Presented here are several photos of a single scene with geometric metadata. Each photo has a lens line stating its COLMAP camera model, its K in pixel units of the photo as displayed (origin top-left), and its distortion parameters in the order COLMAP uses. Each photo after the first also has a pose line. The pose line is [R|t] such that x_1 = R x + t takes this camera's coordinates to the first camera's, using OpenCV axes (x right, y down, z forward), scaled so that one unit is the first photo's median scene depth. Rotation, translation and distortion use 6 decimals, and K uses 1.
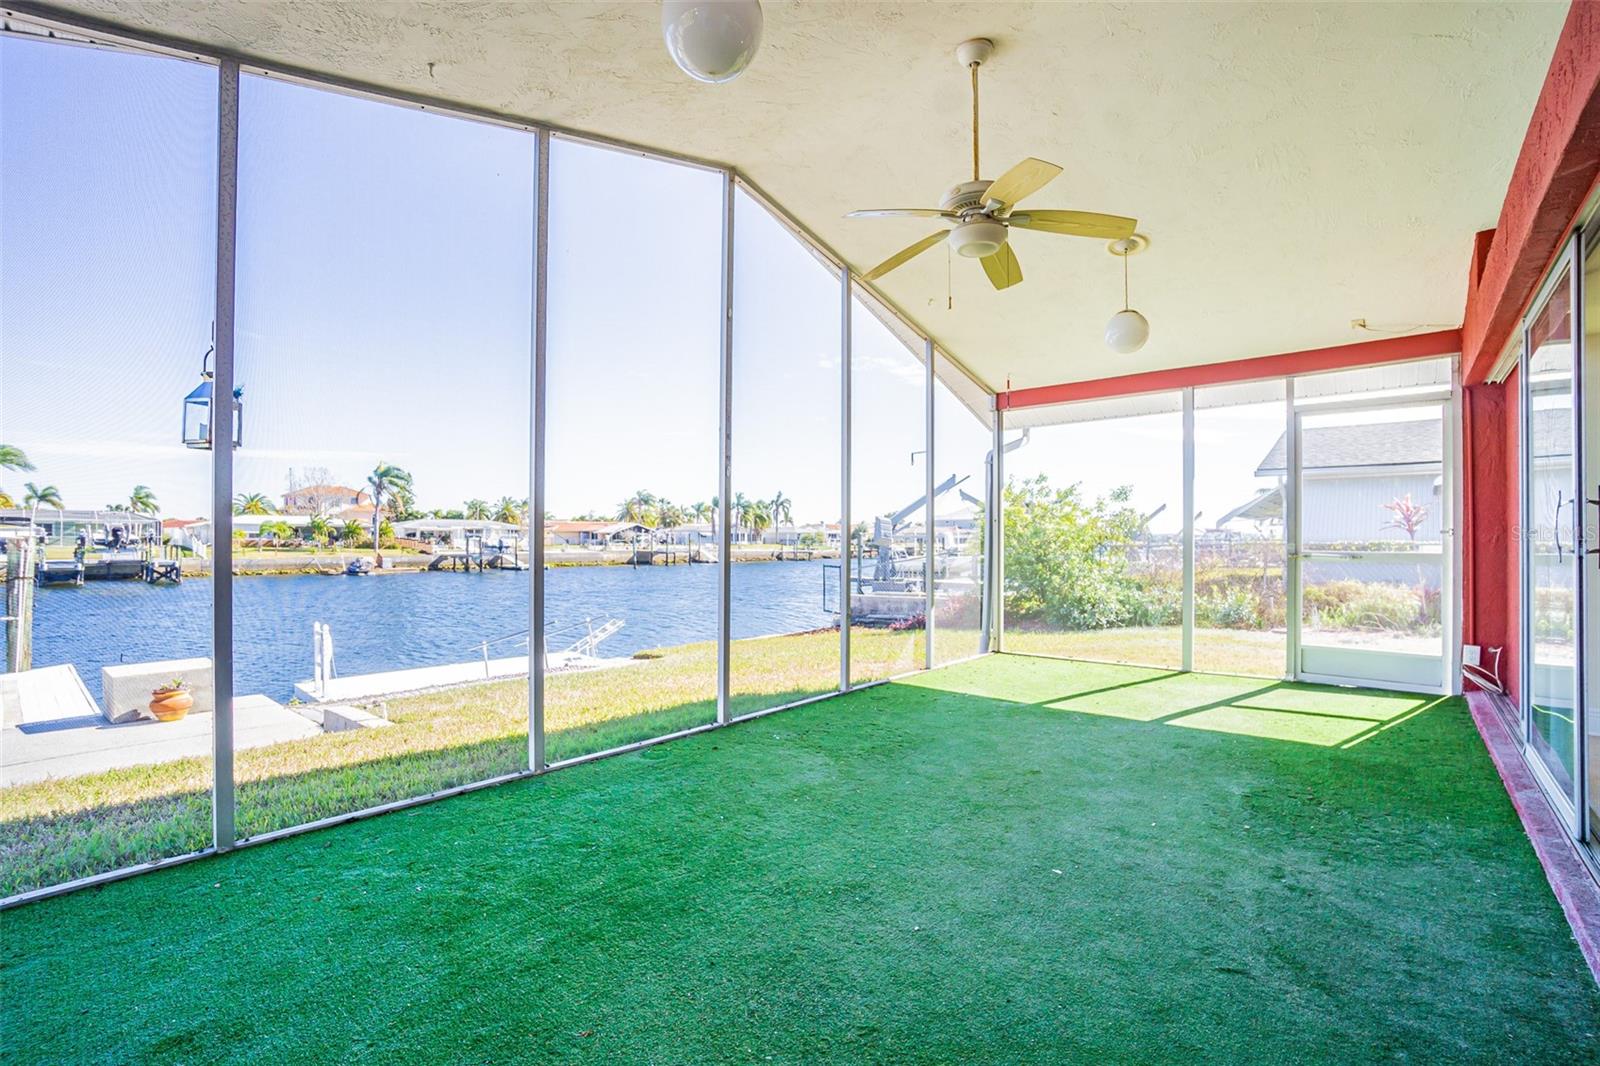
lens RADIAL K [[734.0, 0, 800.0], [0, 734.0, 533.0], [0, 0, 1]] dist [-0.043717, 0.000017]
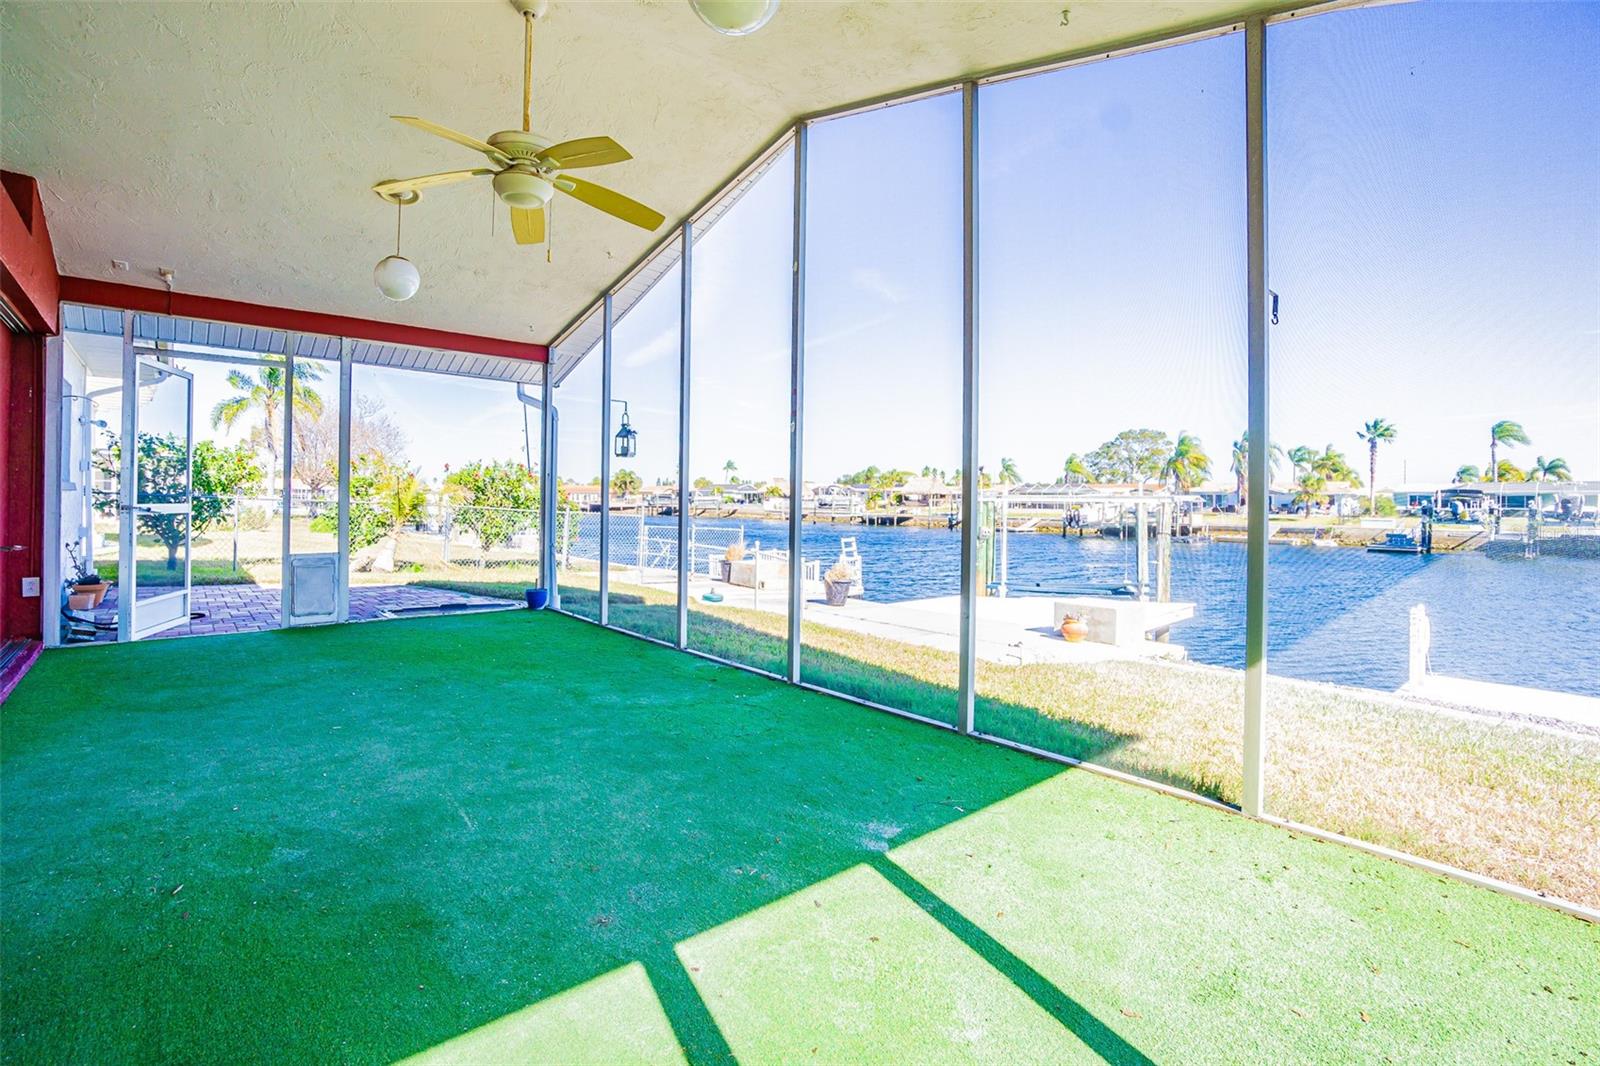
lens RADIAL K [[711.4, 0, 799.3], [0, 711.4, 506.2], [0, 0, 1]] dist [0.000227, 0.000081]
pose [[-0.155168, -0.004299, -0.987879, 0.535613], [0.004556, 0.999977, -0.005068, 0.006973], [0.987878, -0.005287, -0.155145, 0.701481]]
